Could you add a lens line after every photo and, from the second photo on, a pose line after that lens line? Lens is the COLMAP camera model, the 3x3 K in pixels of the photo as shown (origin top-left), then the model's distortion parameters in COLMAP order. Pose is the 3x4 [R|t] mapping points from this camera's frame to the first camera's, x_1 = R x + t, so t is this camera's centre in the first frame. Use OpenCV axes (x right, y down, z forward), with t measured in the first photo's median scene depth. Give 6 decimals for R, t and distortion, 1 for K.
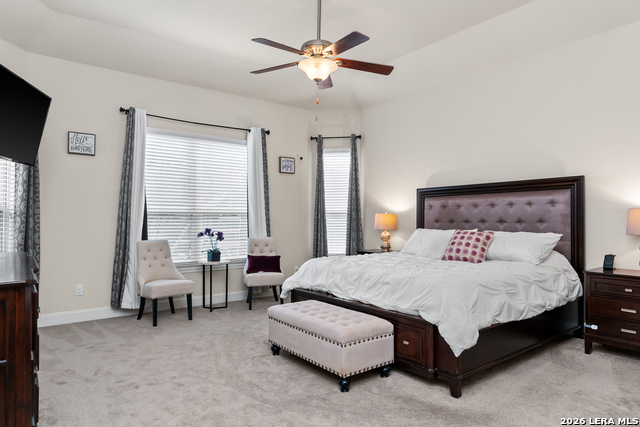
lens RADIAL K [[396.2, 0, 320.3], [0, 396.2, 215.7], [0, 0, 1]] dist [-0.000237, 0.003220]
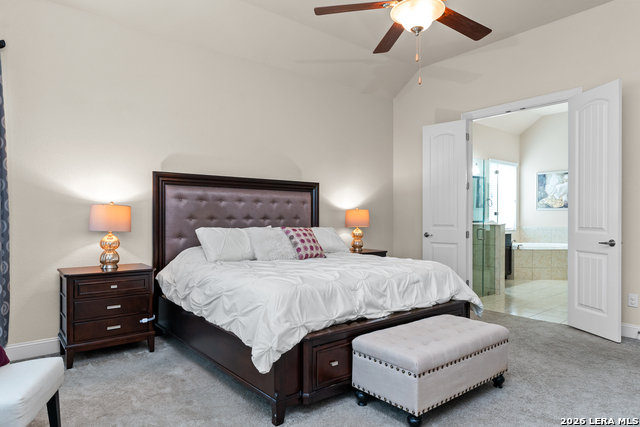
lens RADIAL K [[396.2, 0, 322.5], [0, 396.2, 215.4], [0, 0, 1]] dist [-0.000237, 0.003220]
pose [[-0.030092, 0.006283, 0.999527, -0.493992], [-0.013160, 0.999891, -0.006682, 0.012013], [-0.999461, -0.013355, -0.030006, 0.790245]]
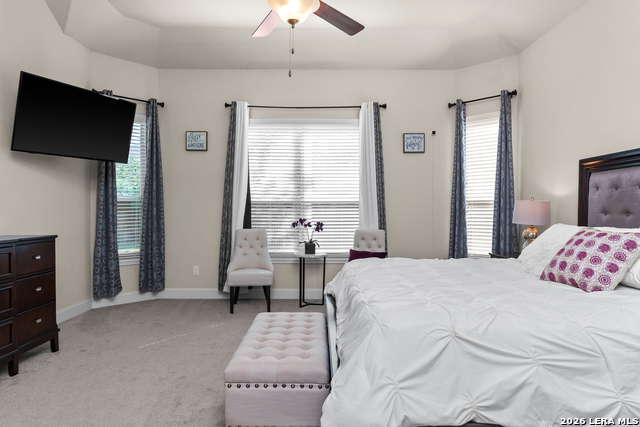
lens RADIAL K [[396.2, 0, 319.7], [0, 396.2, 214.4], [0, 0, 1]] dist [-0.000237, 0.003220]
pose [[0.797885, 0.009511, -0.602735, 0.321914], [0.002743, 0.999808, 0.019407, 0.004875], [0.602804, -0.017138, 0.797705, 0.283457]]
